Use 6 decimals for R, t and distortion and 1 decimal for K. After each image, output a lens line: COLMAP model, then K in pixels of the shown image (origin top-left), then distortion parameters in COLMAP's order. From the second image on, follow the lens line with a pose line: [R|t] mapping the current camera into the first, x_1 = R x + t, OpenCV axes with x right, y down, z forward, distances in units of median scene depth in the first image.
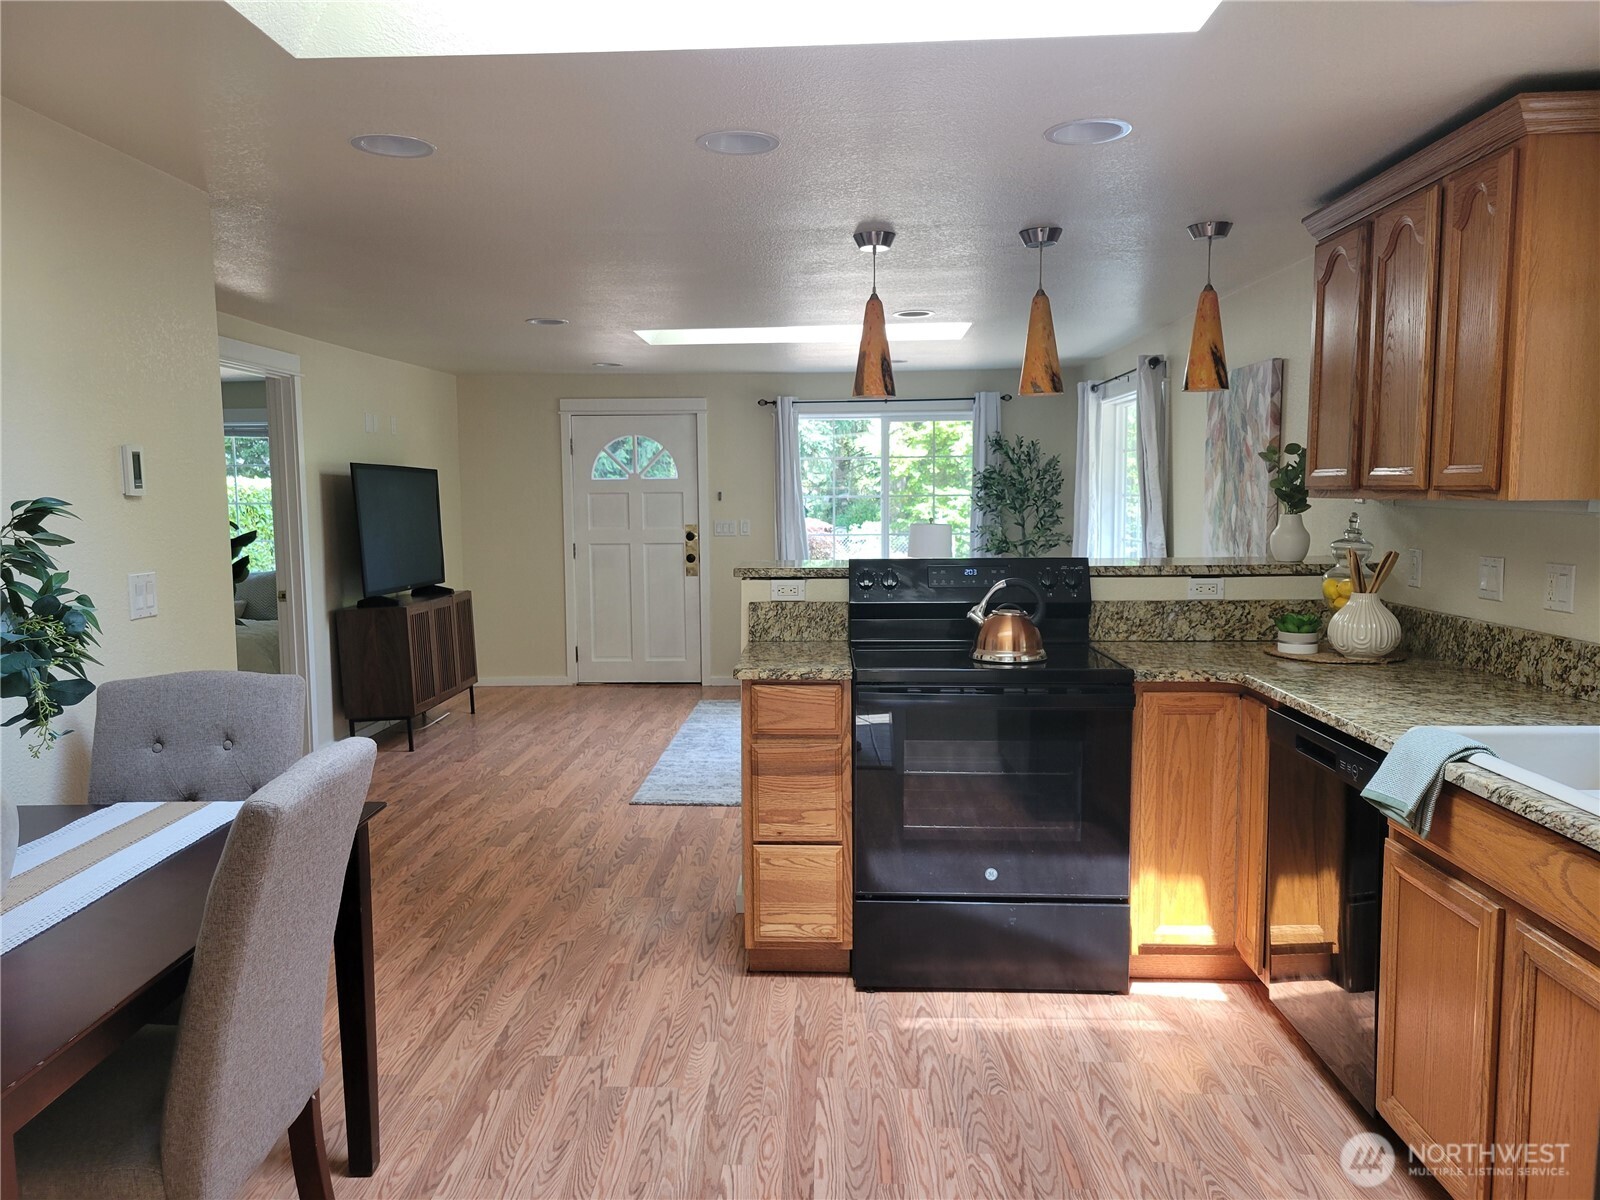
lens RADIAL K [[1226.6, 0, 787.4], [0, 1226.6, 613.5], [0, 0, 1]] dist [0.068864, -0.040931]
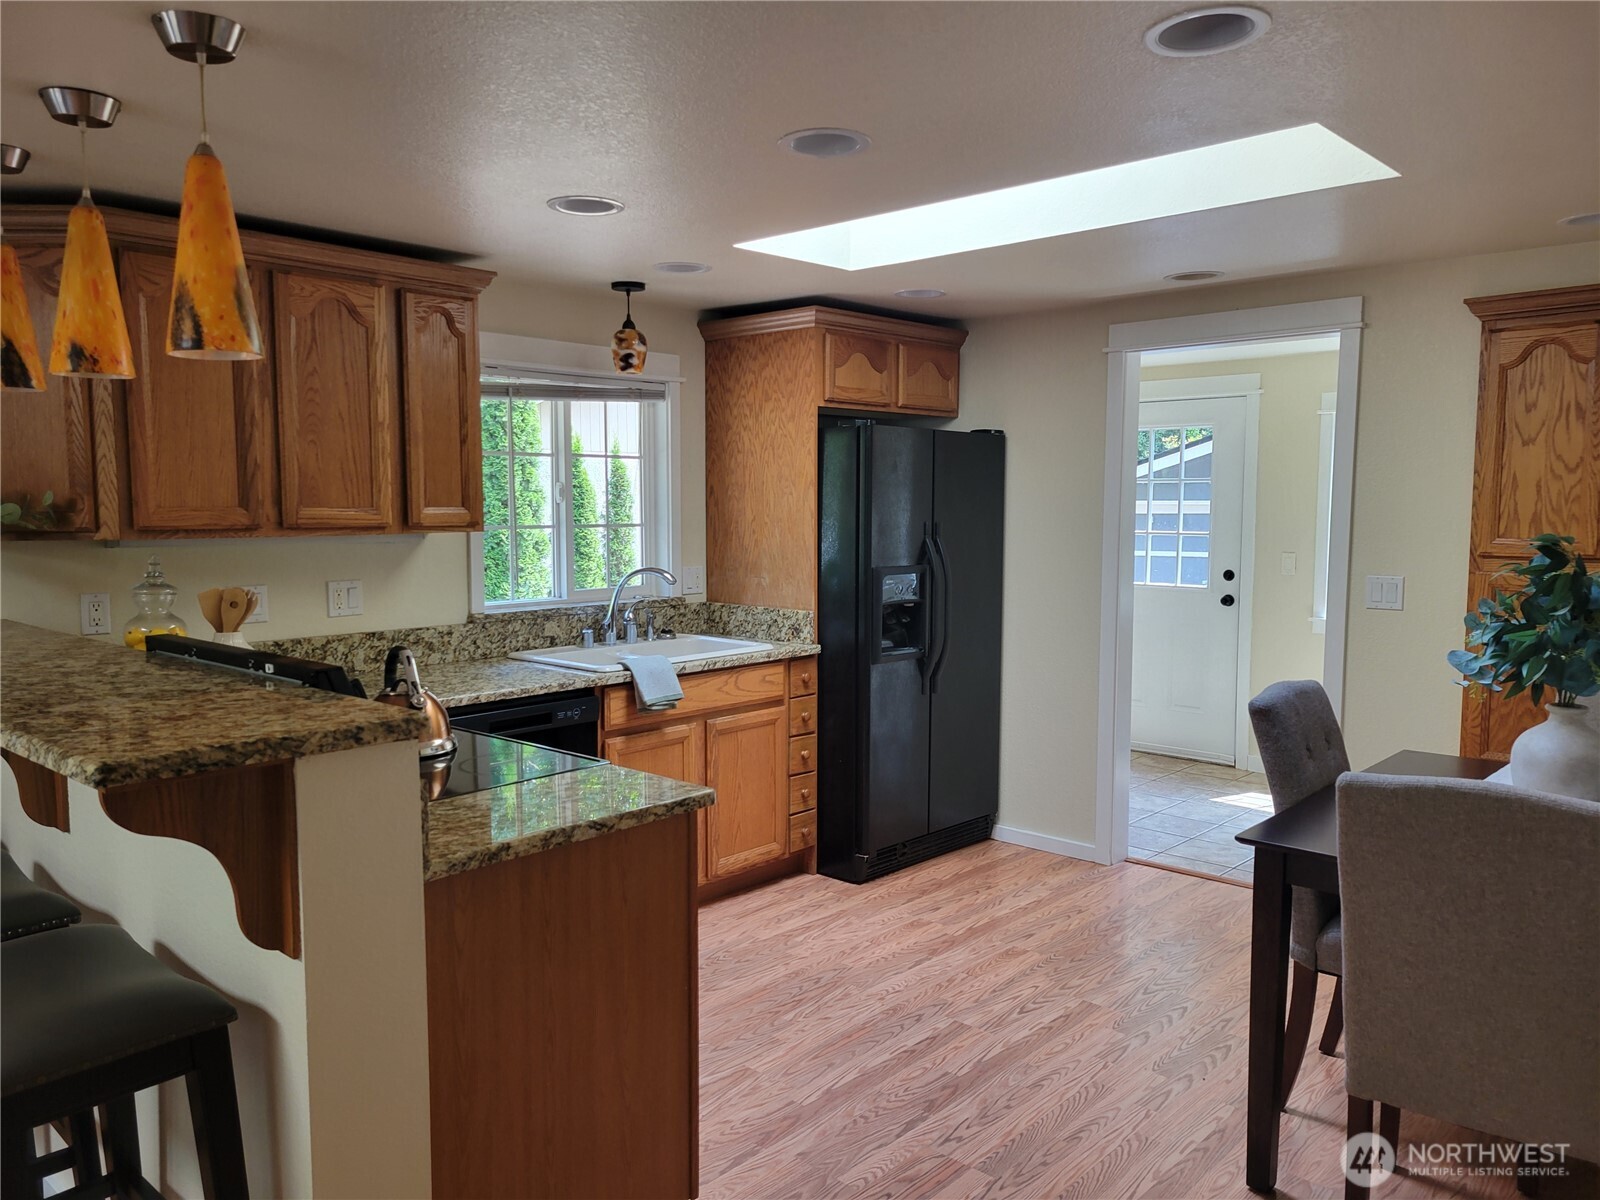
lens RADIAL K [[1196.0, 0, 783.5], [0, 1196.0, 602.1], [0, 0, 1]] dist [0.052674, -0.031101]
pose [[-0.761902, -0.043488, 0.646230, -0.343483], [0.073780, 0.985422, 0.153300, -0.107281], [-0.643476, 0.164478, -0.747586, 0.993986]]
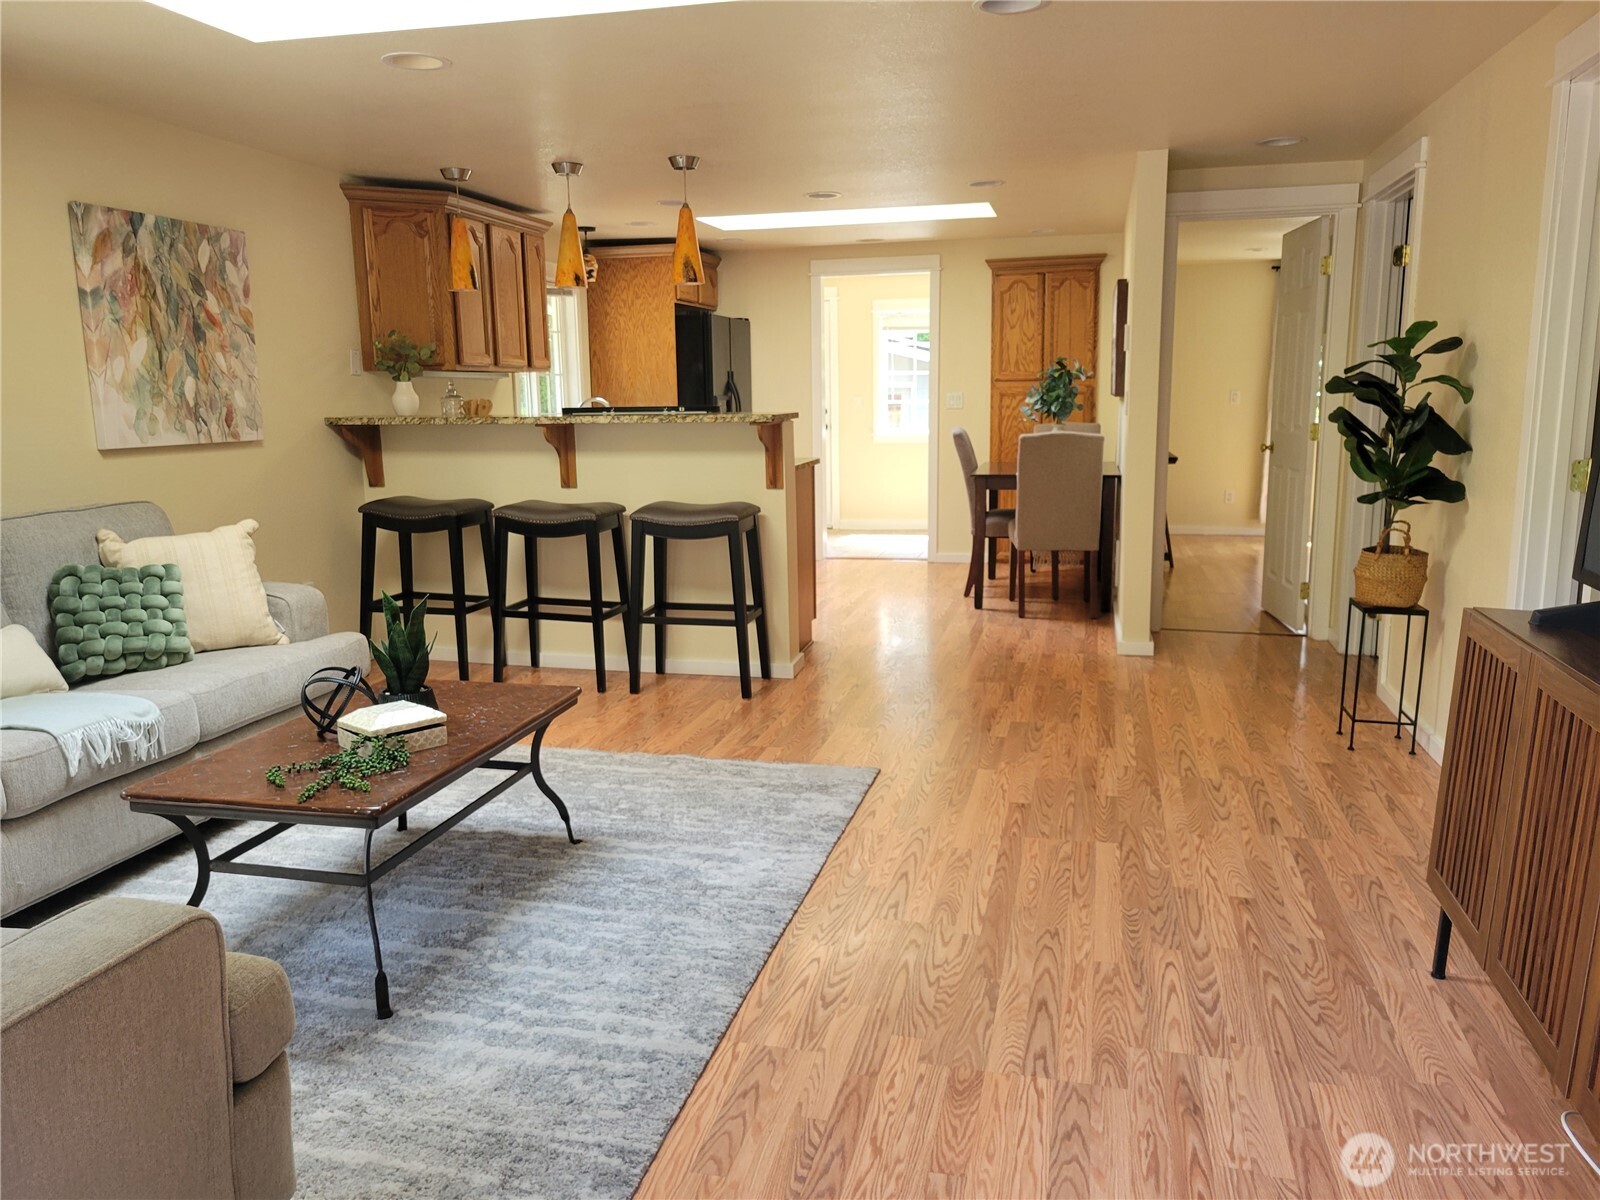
lens RADIAL K [[1196.0, 0, 783.5], [0, 1196.0, 602.1], [0, 0, 1]] dist [0.052674, -0.031101]
pose [[-0.977420, -0.011214, 0.211010, -0.247639], [0.047197, 0.961778, 0.269732, -0.153367], [-0.205970, 0.273600, -0.939531, 1.851358]]
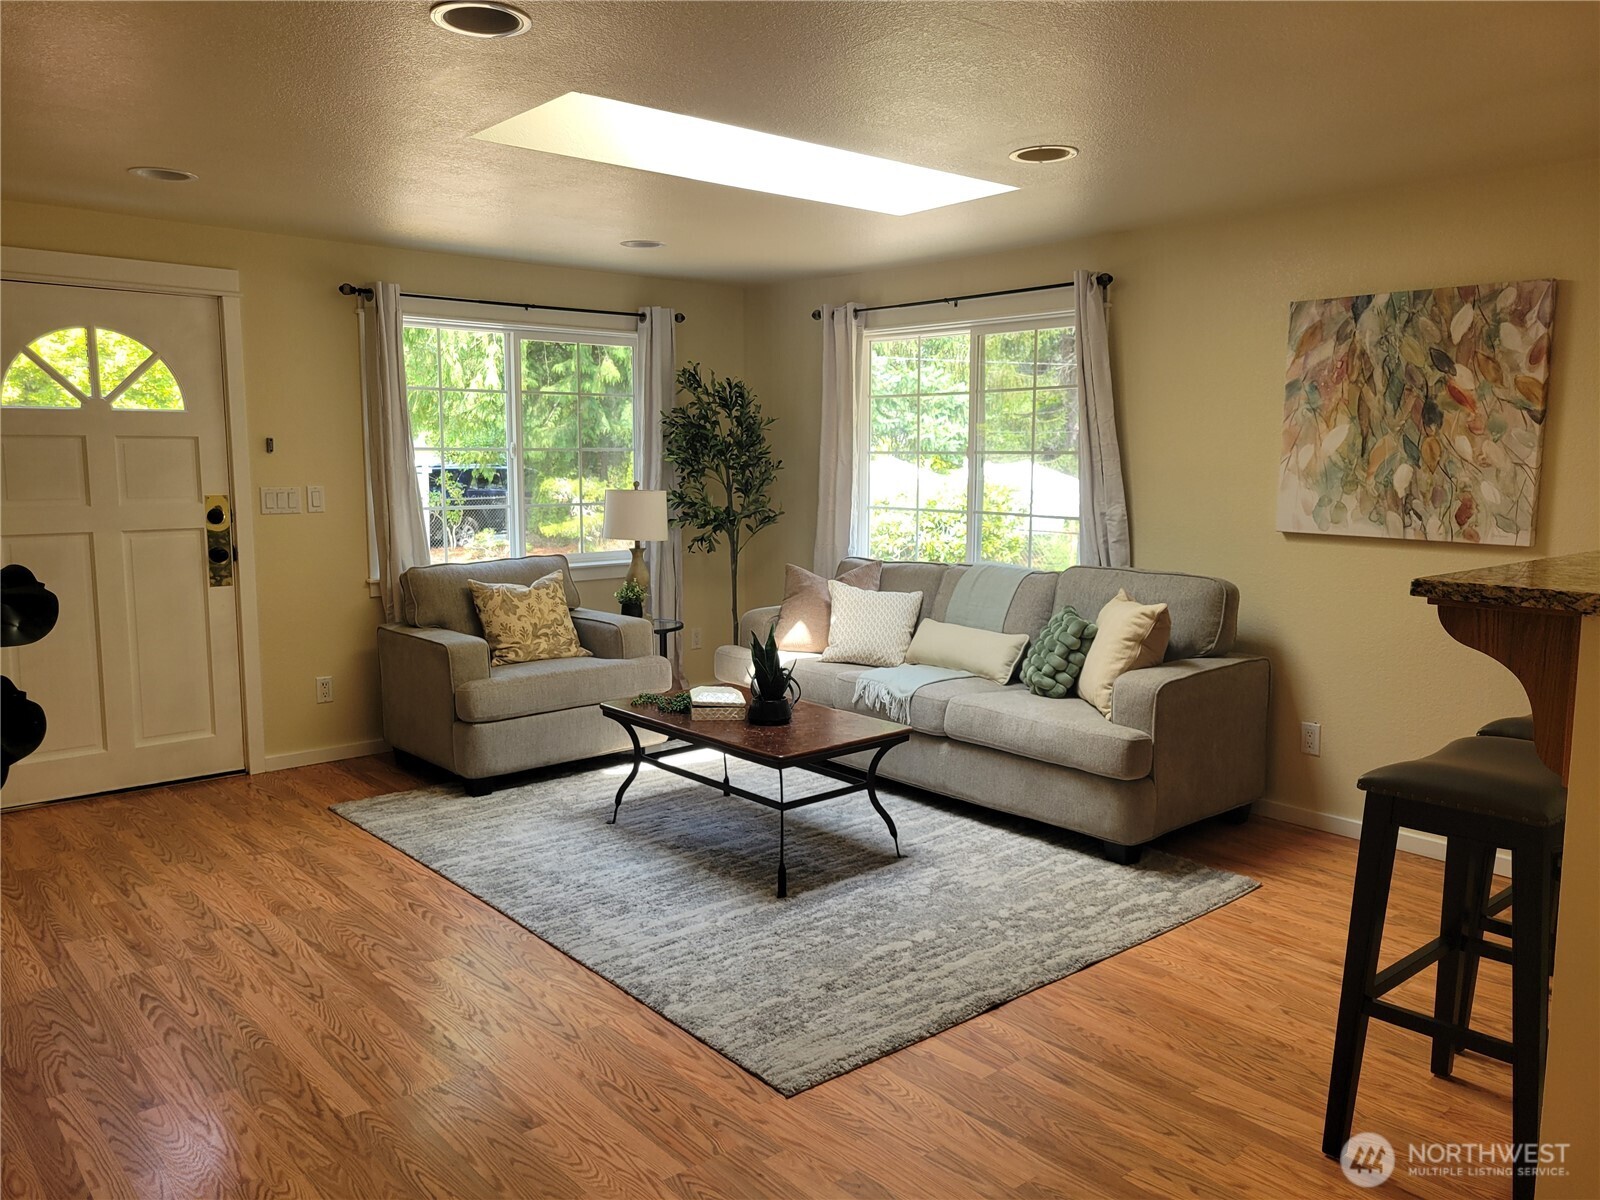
lens RADIAL K [[1196.0, 0, 783.5], [0, 1196.0, 602.1], [0, 0, 1]] dist [0.052674, -0.031101]
pose [[0.728791, -0.075666, 0.680543, -0.480502], [0.056630, 0.997131, 0.050220, -0.064746], [-0.682391, 0.001939, 0.730985, 0.740009]]
